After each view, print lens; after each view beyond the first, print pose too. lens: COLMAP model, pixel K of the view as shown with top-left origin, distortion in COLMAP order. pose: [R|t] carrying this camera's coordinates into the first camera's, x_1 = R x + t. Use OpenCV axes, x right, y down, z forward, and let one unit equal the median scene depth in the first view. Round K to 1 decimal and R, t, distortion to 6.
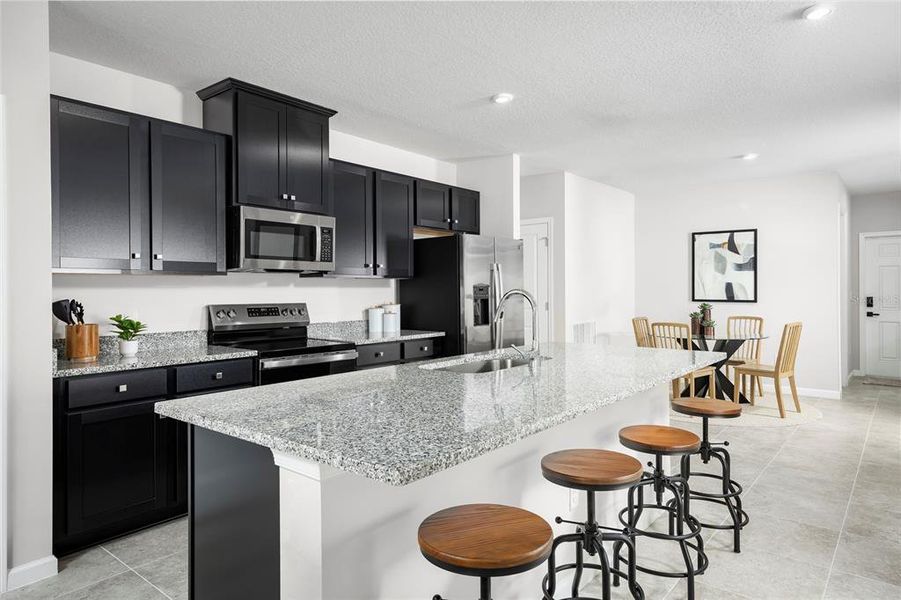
lens RADIAL K [[521.1, 0, 449.6], [0, 521.1, 296.6], [0, 0, 1]] dist [-0.004973, 0.000877]
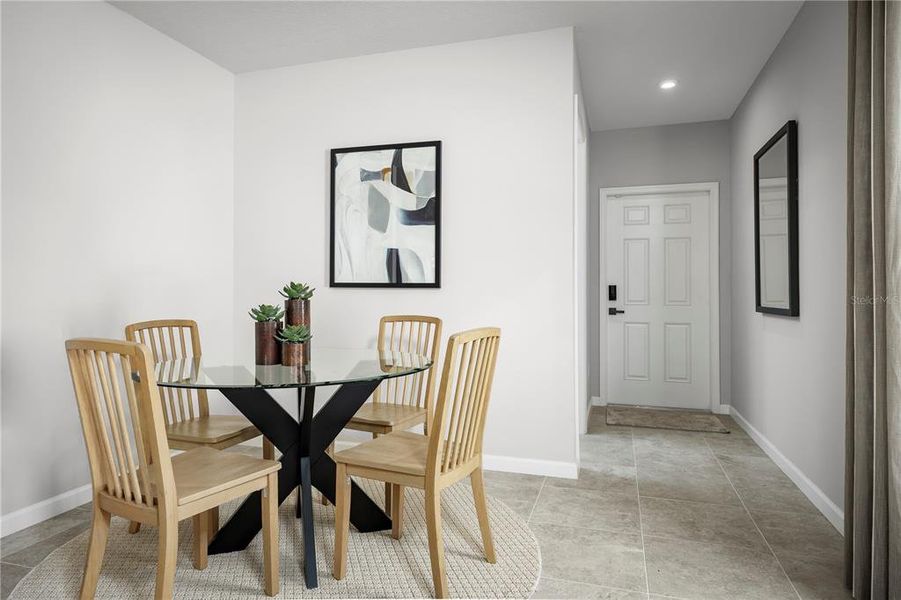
lens RADIAL K [[521.1, 0, 450.1], [0, 521.1, 296.6], [0, 0, 1]] dist [-0.004973, 0.000877]
pose [[0.916933, 0.004701, 0.399014, 0.380072], [-0.001598, 0.999966, -0.008108, 0.022570], [-0.399038, 0.006796, 0.916909, 0.509782]]
